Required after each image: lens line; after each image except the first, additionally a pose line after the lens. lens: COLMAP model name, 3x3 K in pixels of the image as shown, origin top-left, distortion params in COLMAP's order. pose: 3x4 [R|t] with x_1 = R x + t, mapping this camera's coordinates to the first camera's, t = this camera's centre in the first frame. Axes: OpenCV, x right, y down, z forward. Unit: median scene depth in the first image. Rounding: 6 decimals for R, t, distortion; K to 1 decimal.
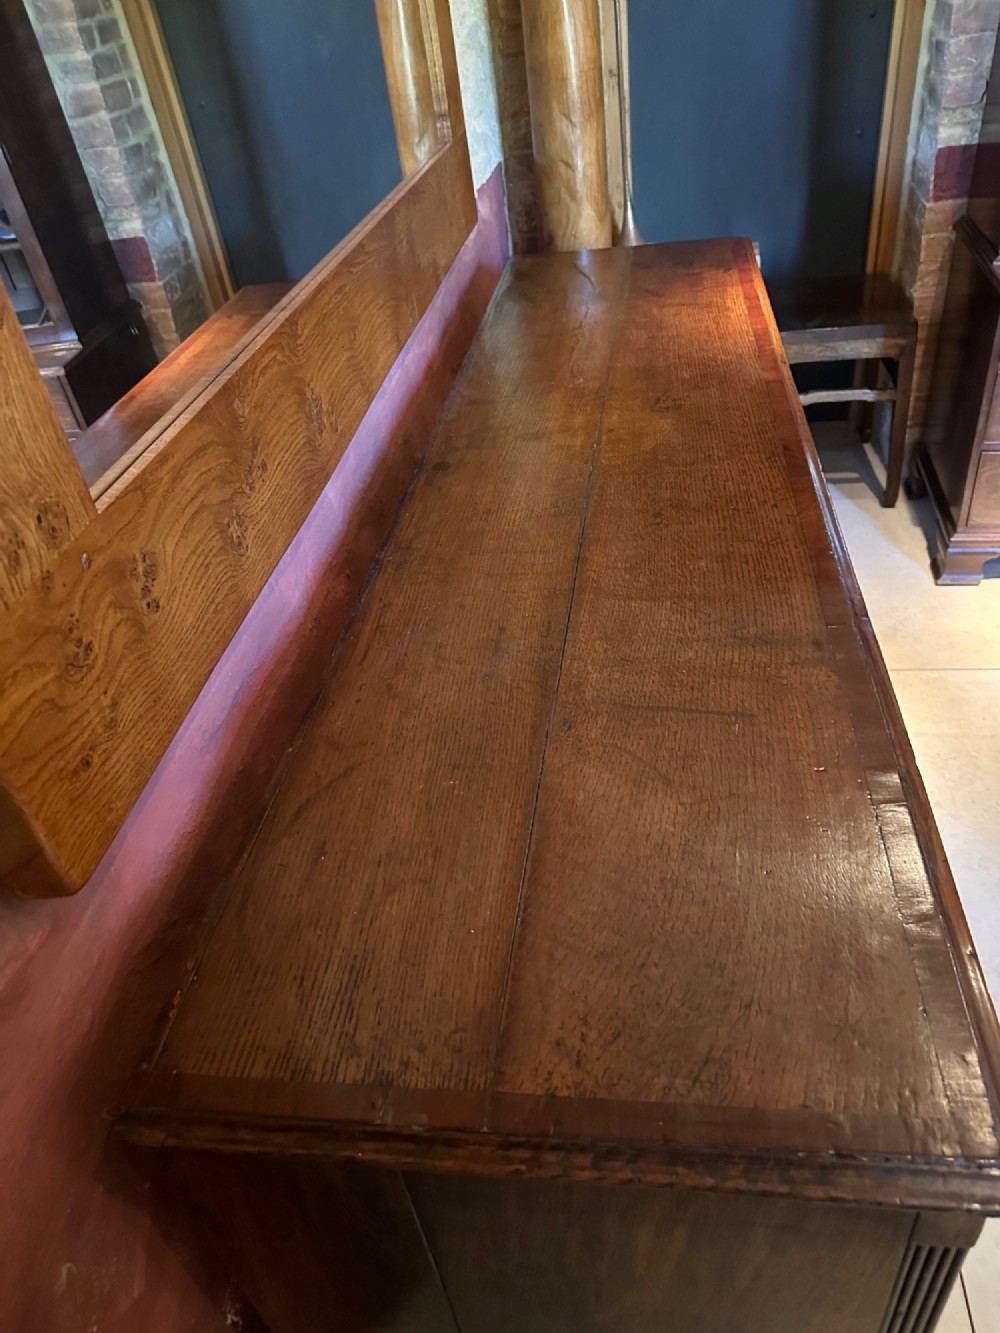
lens RADIAL K [[960.3, 0, 502.7], [0, 960.3, 667.8], [0, 0, 1]] dist [0.005597, -0.006071]
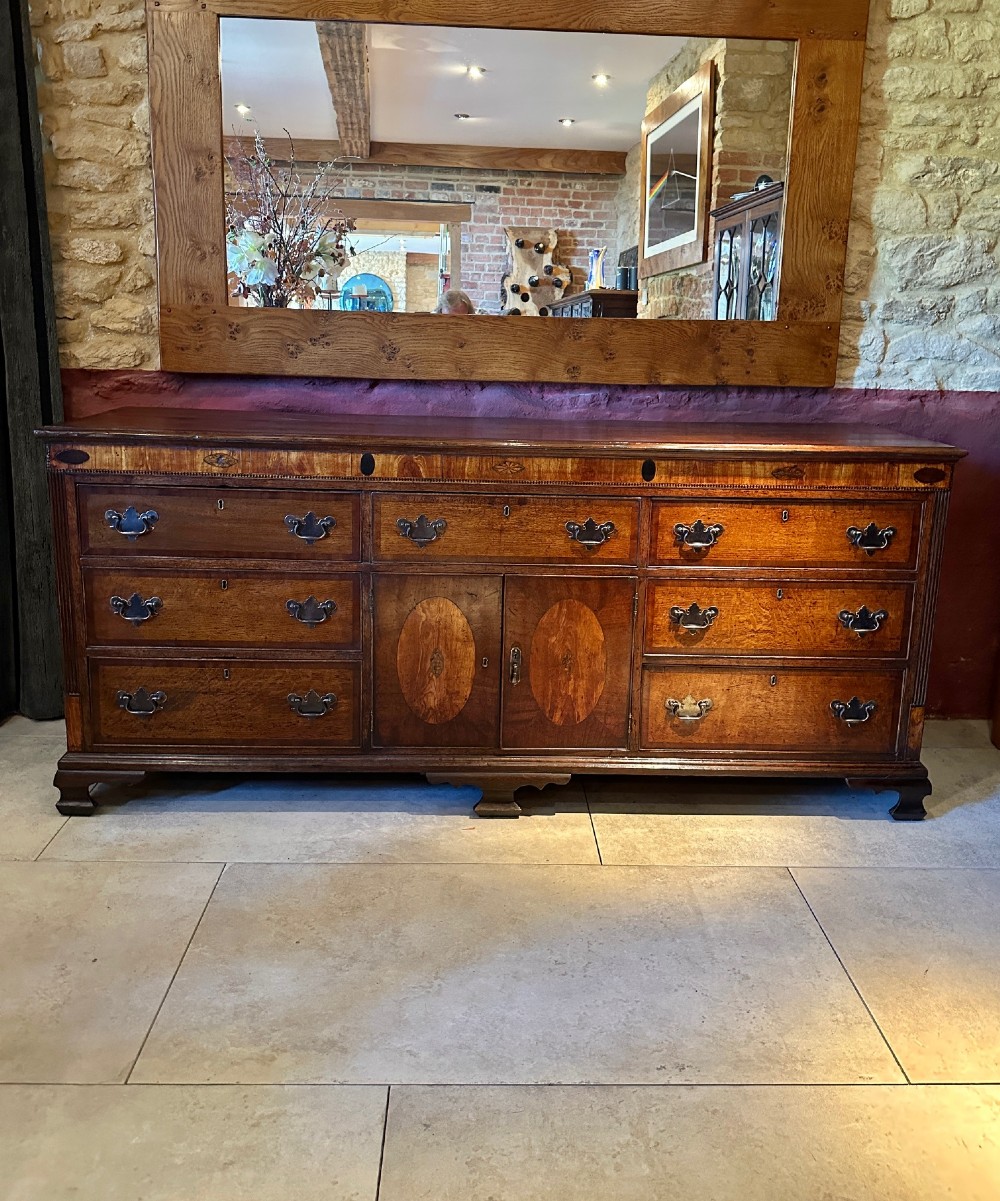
lens RADIAL K [[946.8, 0, 502.9], [0, 946.8, 509.4], [0, 0, 1]] dist [0.187234, -0.419973]
pose [[0.162221, 0.298857, -0.940409, 3.364216], [-0.621125, 0.771462, 0.138022, -0.688255], [0.766738, 0.561722, 0.310775, 0.989283]]
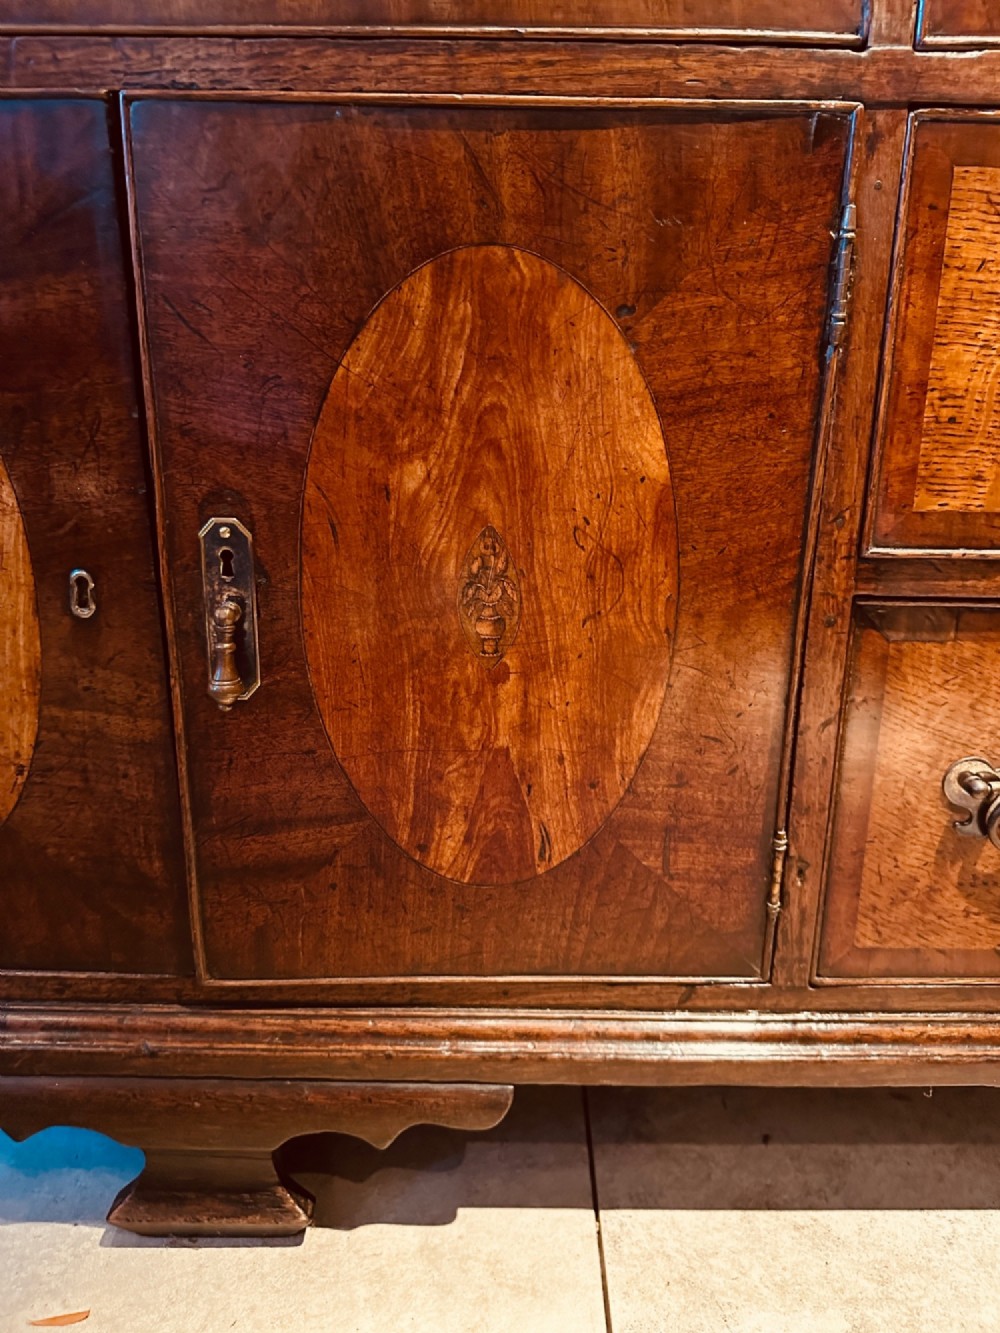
lens RADIAL K [[989.8, 0, 500.0], [0, 989.8, 666.5], [0, 0, 1]] dist [0.000839, -0.017513]
pose [[0.126851, 0.393227, -0.910649, 1.263679], [-0.608279, 0.756020, 0.241725, -0.137165], [0.783521, 0.523266, 0.335093, 2.198561]]
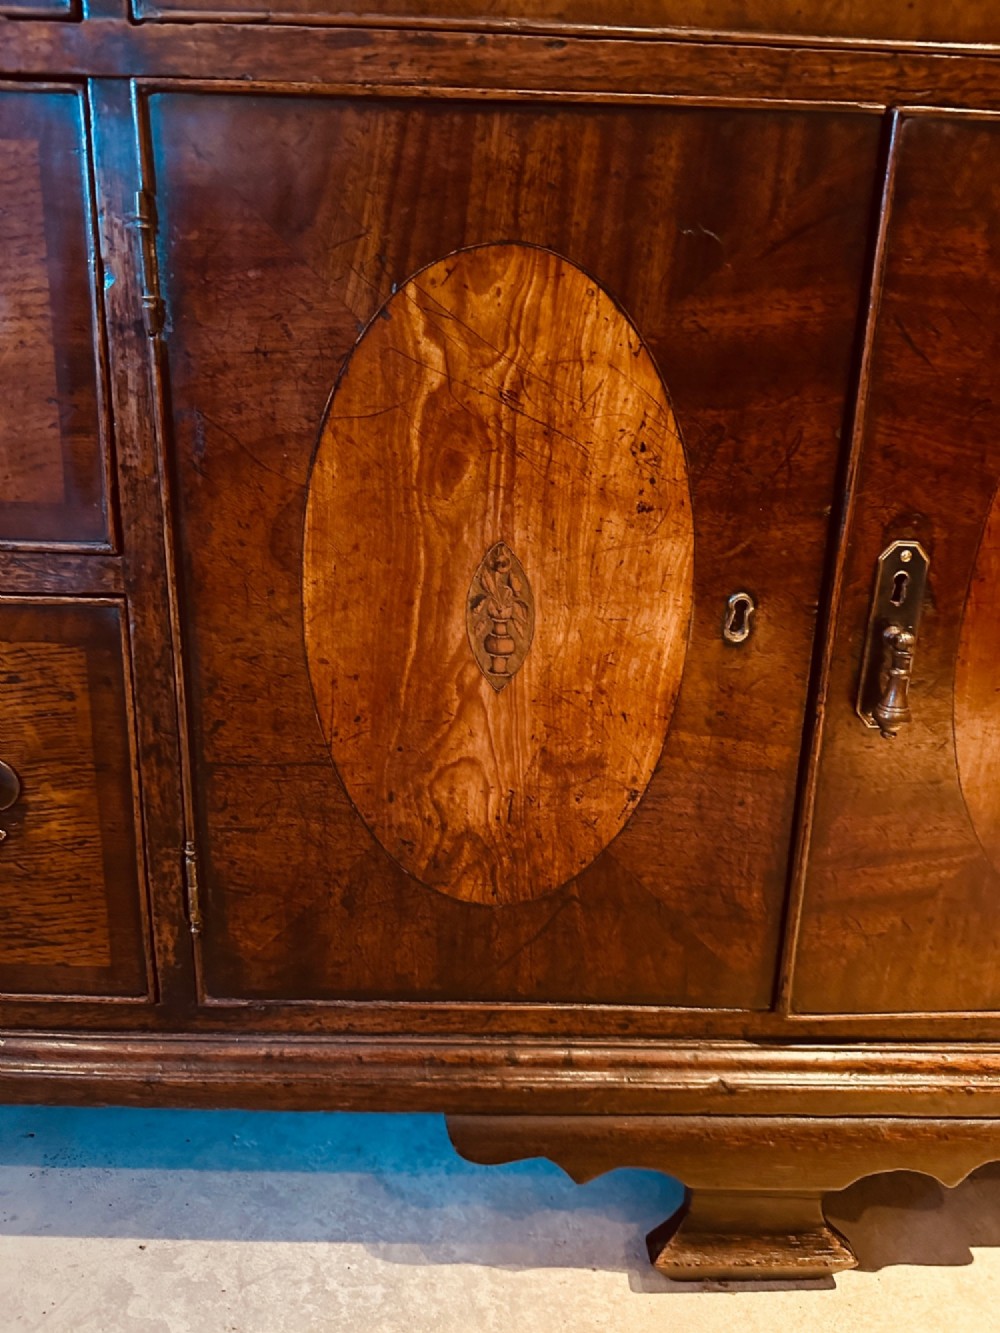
lens RADIAL K [[989.8, 0, 500.0], [0, 989.8, 666.5], [0, 0, 1]] dist [0.000839, -0.017513]
pose [[0.147176, 0.376181, -0.914783, 1.186383], [-0.625252, 0.752014, 0.208652, 0.140416], [0.766420, 0.541261, 0.345886, 1.854972]]
